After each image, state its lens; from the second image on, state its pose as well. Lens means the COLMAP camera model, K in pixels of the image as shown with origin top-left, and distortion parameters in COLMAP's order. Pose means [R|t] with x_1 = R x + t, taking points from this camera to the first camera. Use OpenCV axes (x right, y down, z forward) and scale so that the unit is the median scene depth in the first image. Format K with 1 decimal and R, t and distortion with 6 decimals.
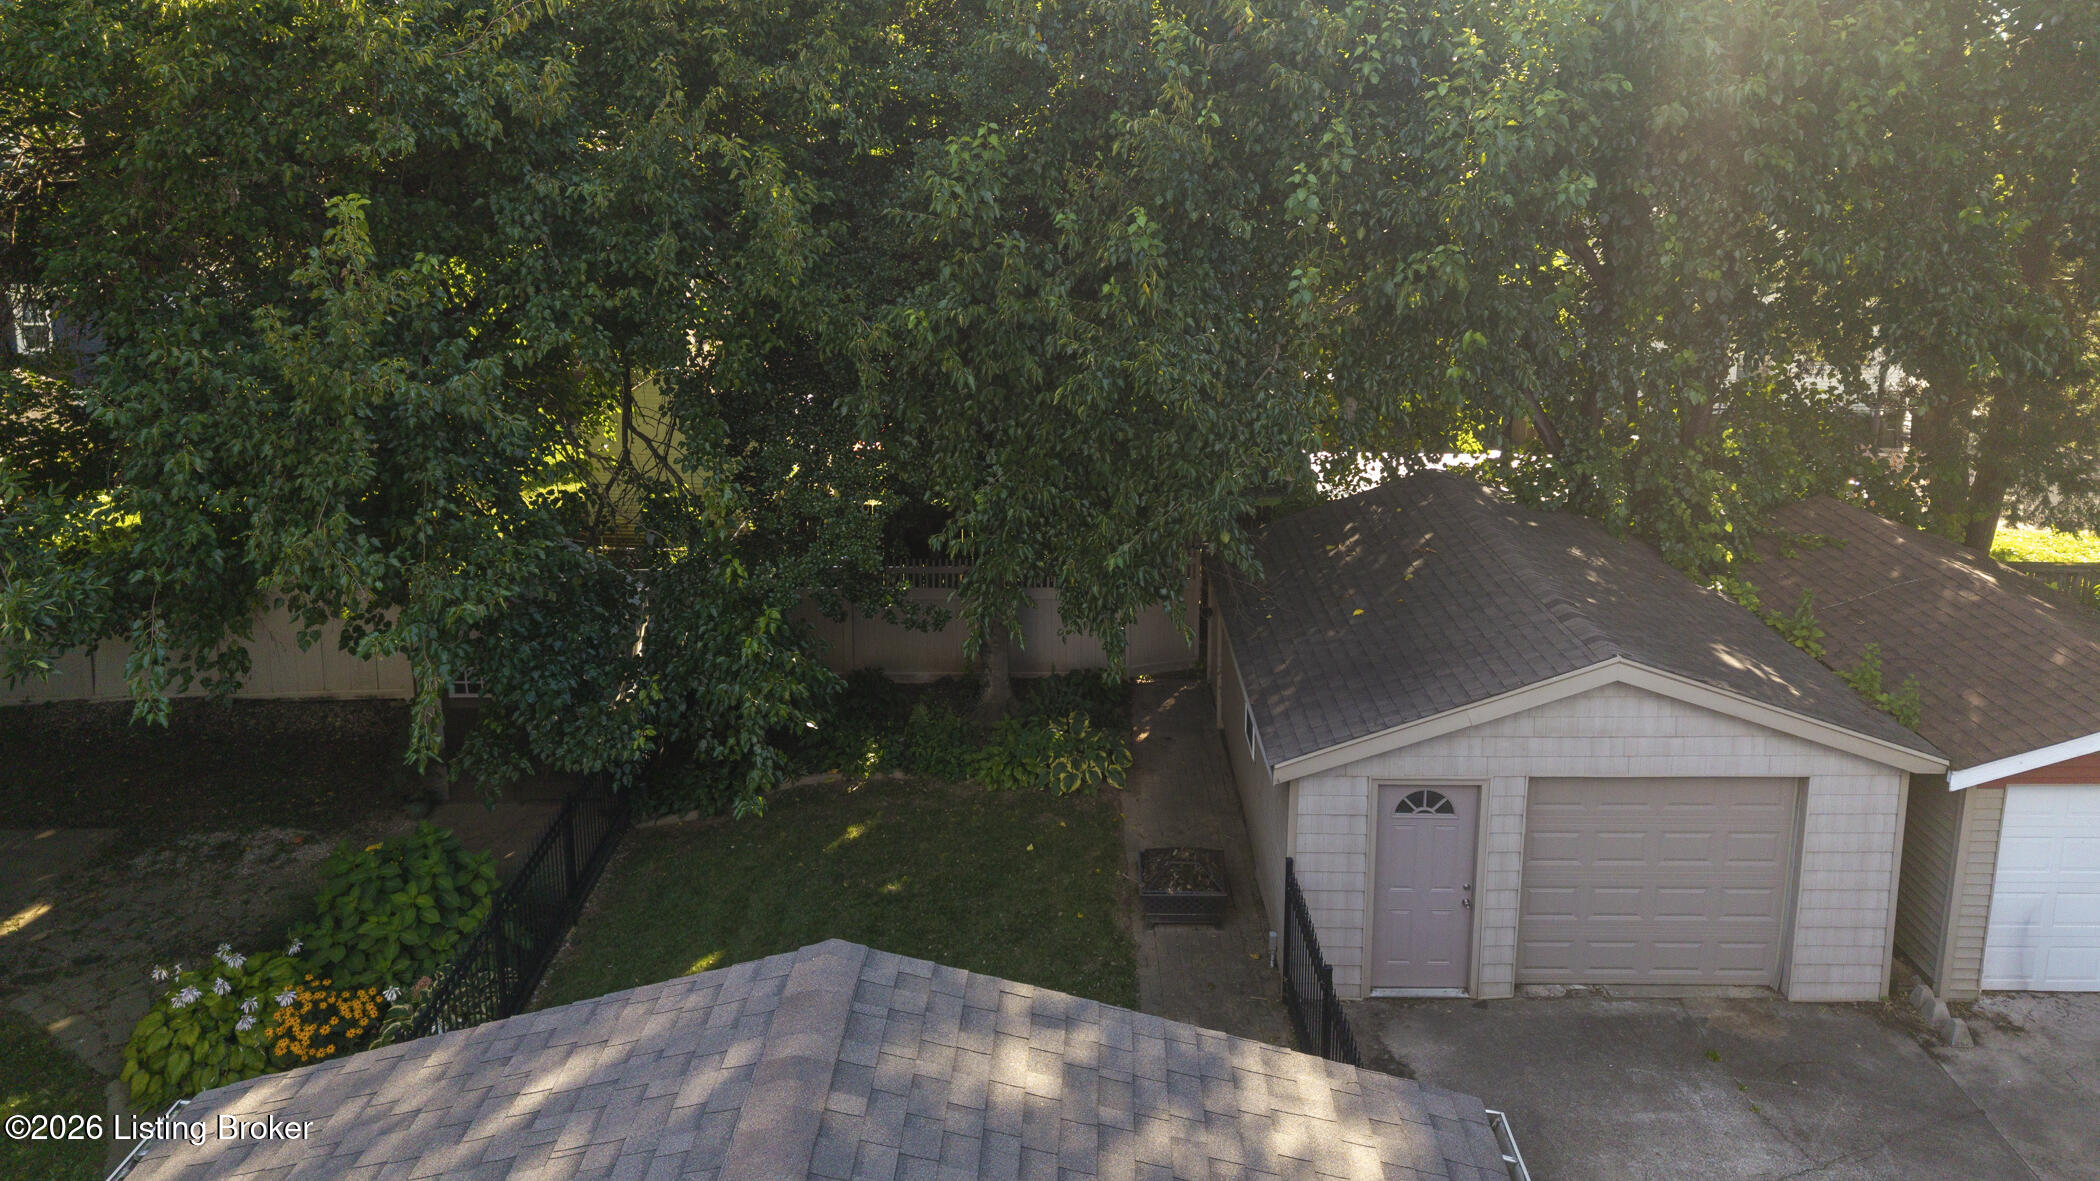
lens RADIAL K [[1487.5, 0, 1046.2], [0, 1487.5, 374.9], [0, 0, 1]] dist [0.076995, -0.065359]
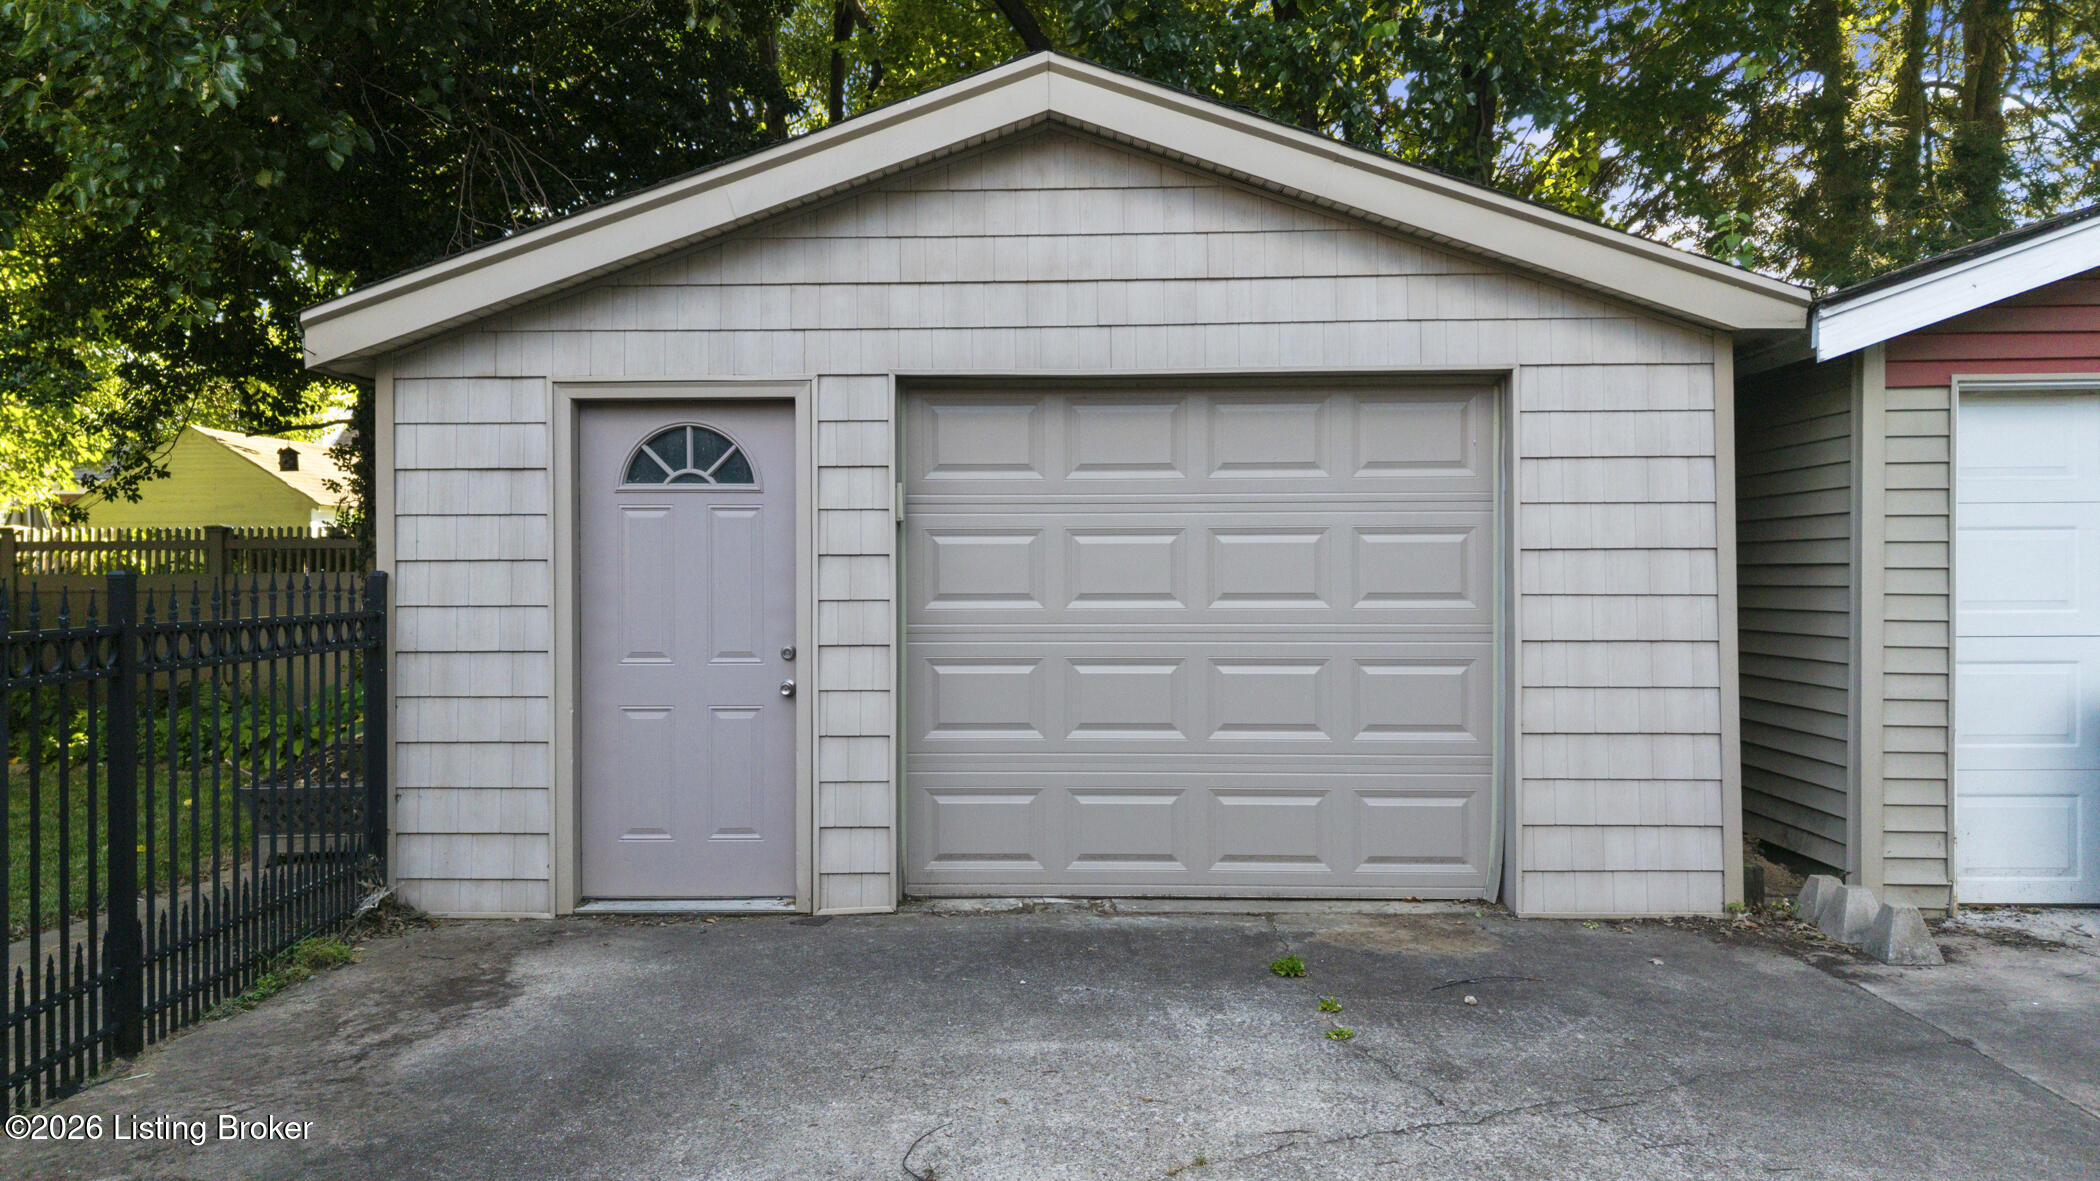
lens RADIAL K [[1410.2, 0, 1050.0], [0, 1410.2, 590.5], [0, 0, 1]] dist [0.060811, -0.072157]
pose [[0.999751, -0.004636, -0.021821, 0.374010], [0.000500, 0.982573, -0.185875, 0.408269], [0.022303, 0.185818, 0.982331, 0.591782]]
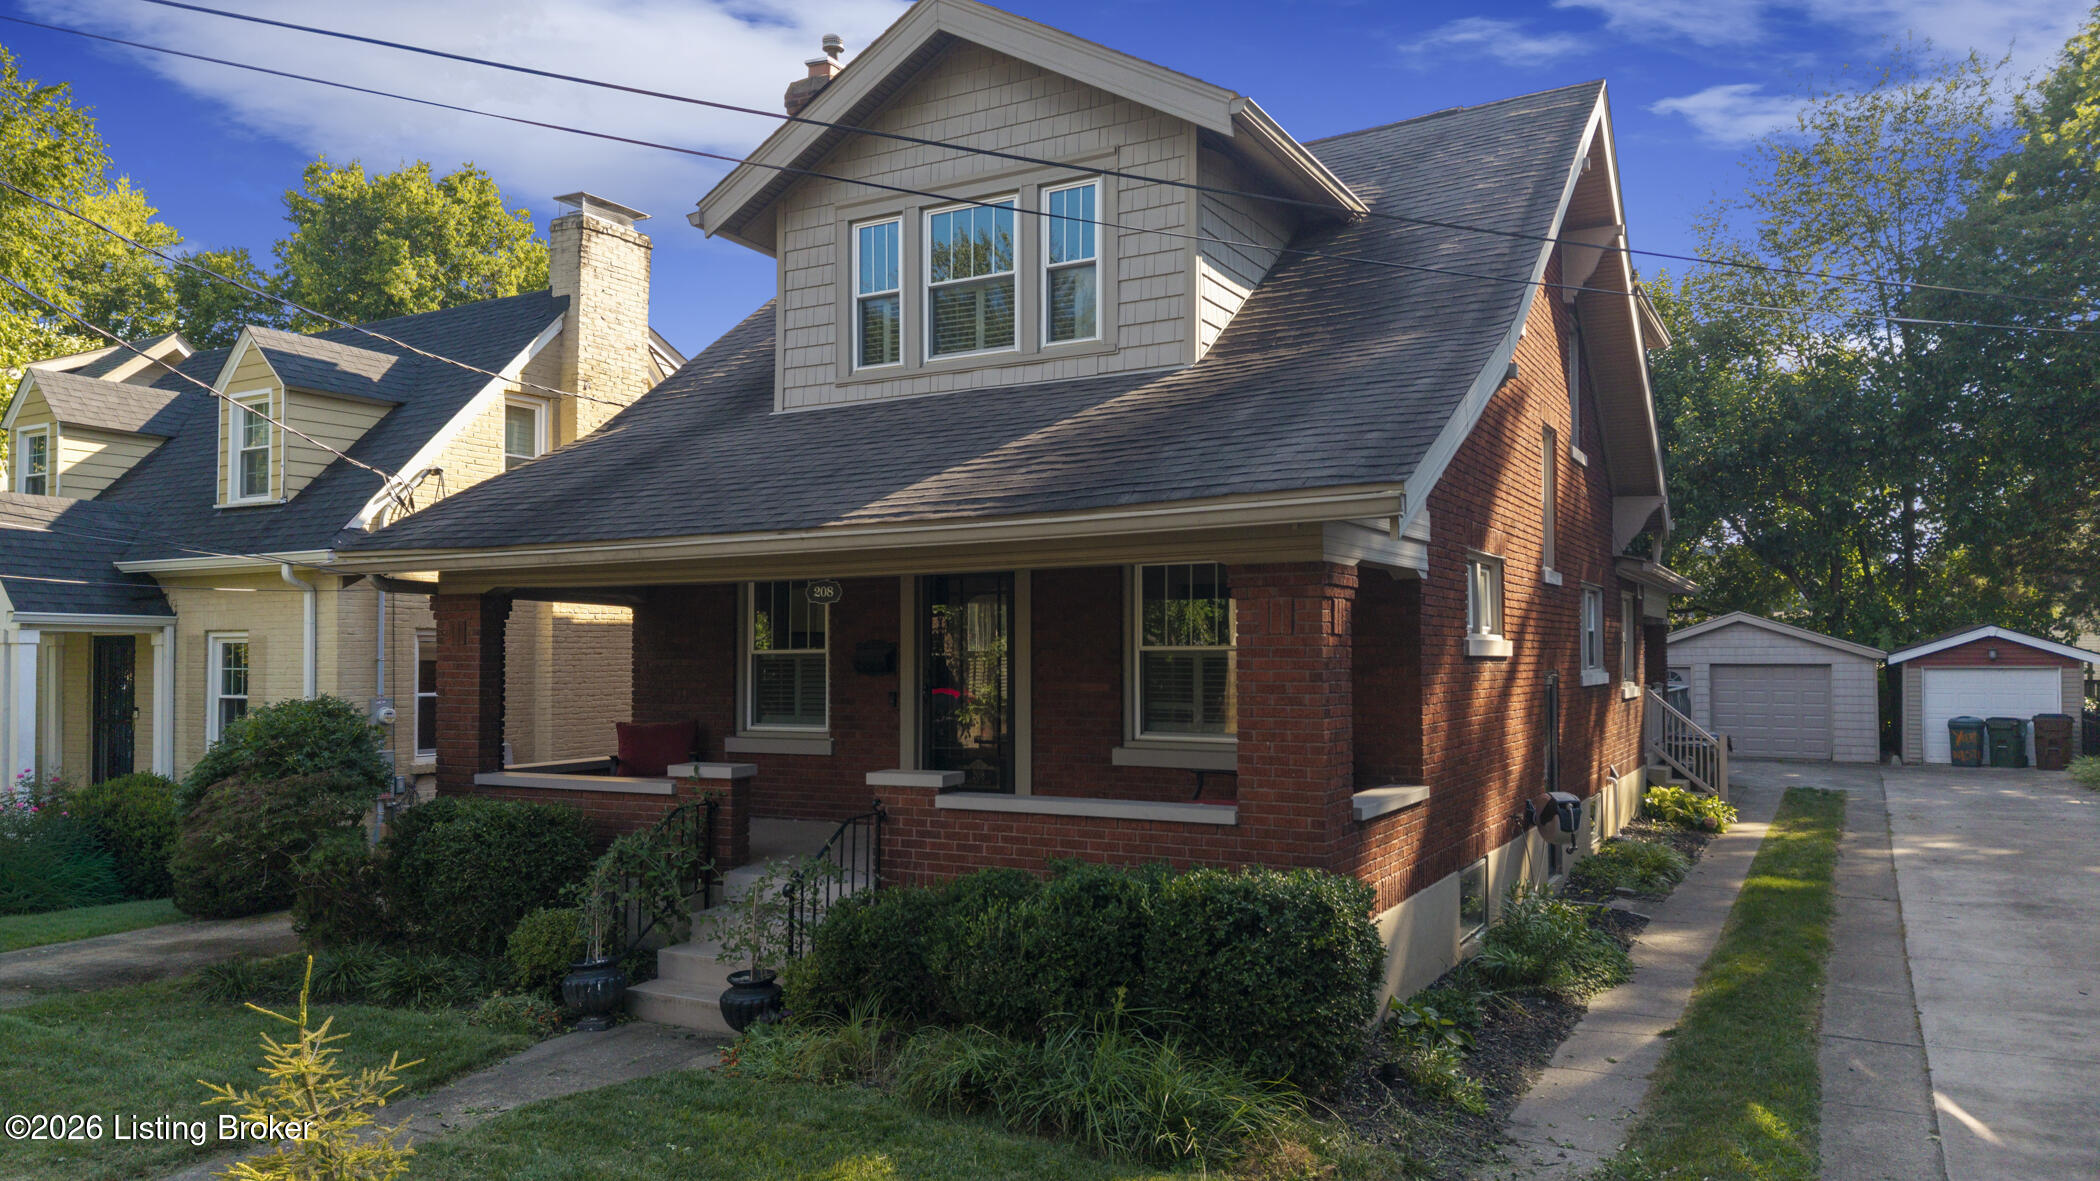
lens RADIAL K [[1429.1, 0, 1039.3], [0, 1429.1, 629.6], [0, 0, 1]] dist [0.009349, 0.001363]
pose [[0.875769, -0.008990, -0.482646, 0.499937], [-0.095399, 0.976885, -0.191299, 0.795311], [0.473210, 0.213577, 0.854668, -1.694111]]
